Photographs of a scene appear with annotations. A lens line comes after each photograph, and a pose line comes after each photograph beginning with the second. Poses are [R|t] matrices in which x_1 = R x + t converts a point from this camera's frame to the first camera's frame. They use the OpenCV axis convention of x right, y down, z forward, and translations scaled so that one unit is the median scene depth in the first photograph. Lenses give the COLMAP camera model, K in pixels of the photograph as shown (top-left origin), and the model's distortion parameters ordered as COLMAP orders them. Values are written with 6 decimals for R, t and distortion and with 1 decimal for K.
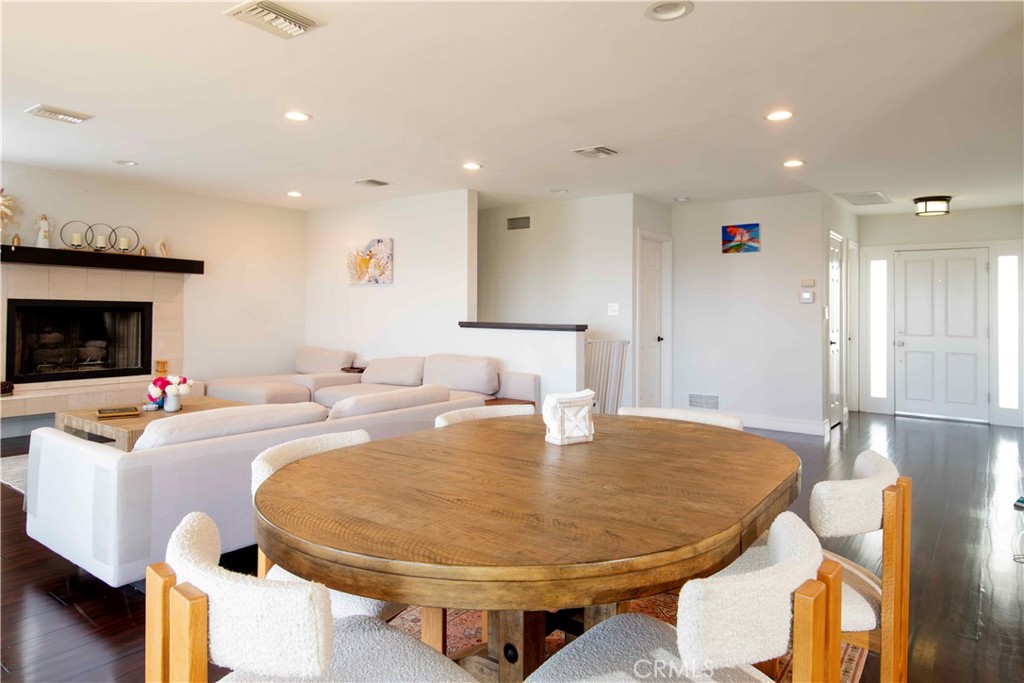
lens RADIAL K [[626.4, 0, 513.0], [0, 626.4, 303.6], [0, 0, 1]] dist [0.016313, 0.000250]
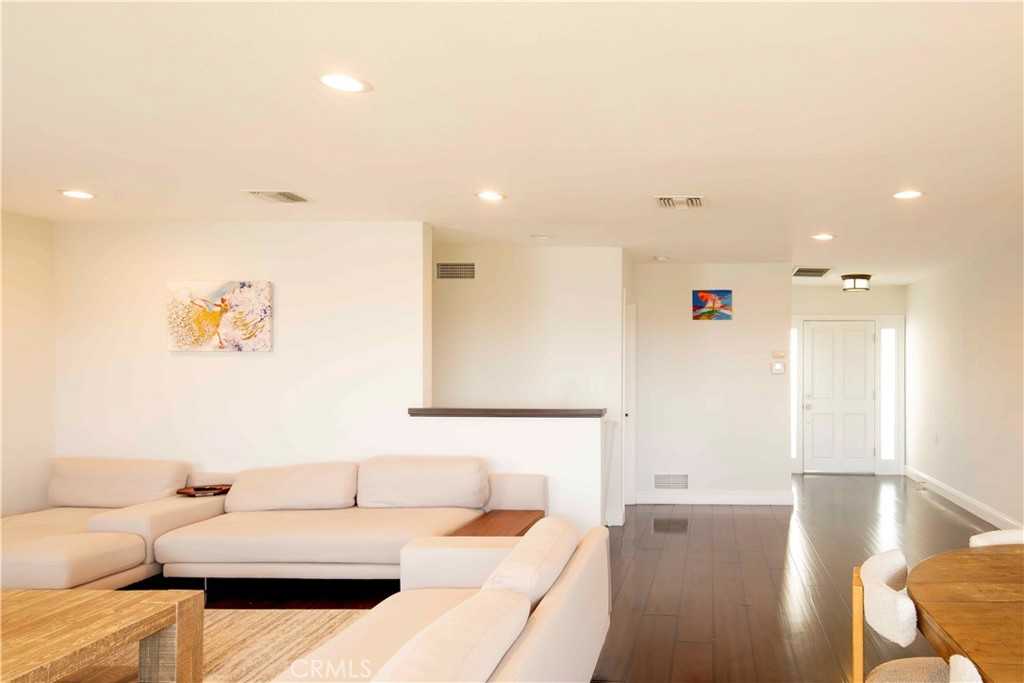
lens RADIAL K [[672.9, 0, 429.9], [0, 672.9, 340.8], [0, 0, 1]] dist [0.007975, 0.002732]
pose [[0.824536, -0.010036, 0.565720, -0.539681], [0.001145, 0.999870, 0.016068, -0.064945], [-0.565808, -0.012601, 0.824441, 0.397699]]
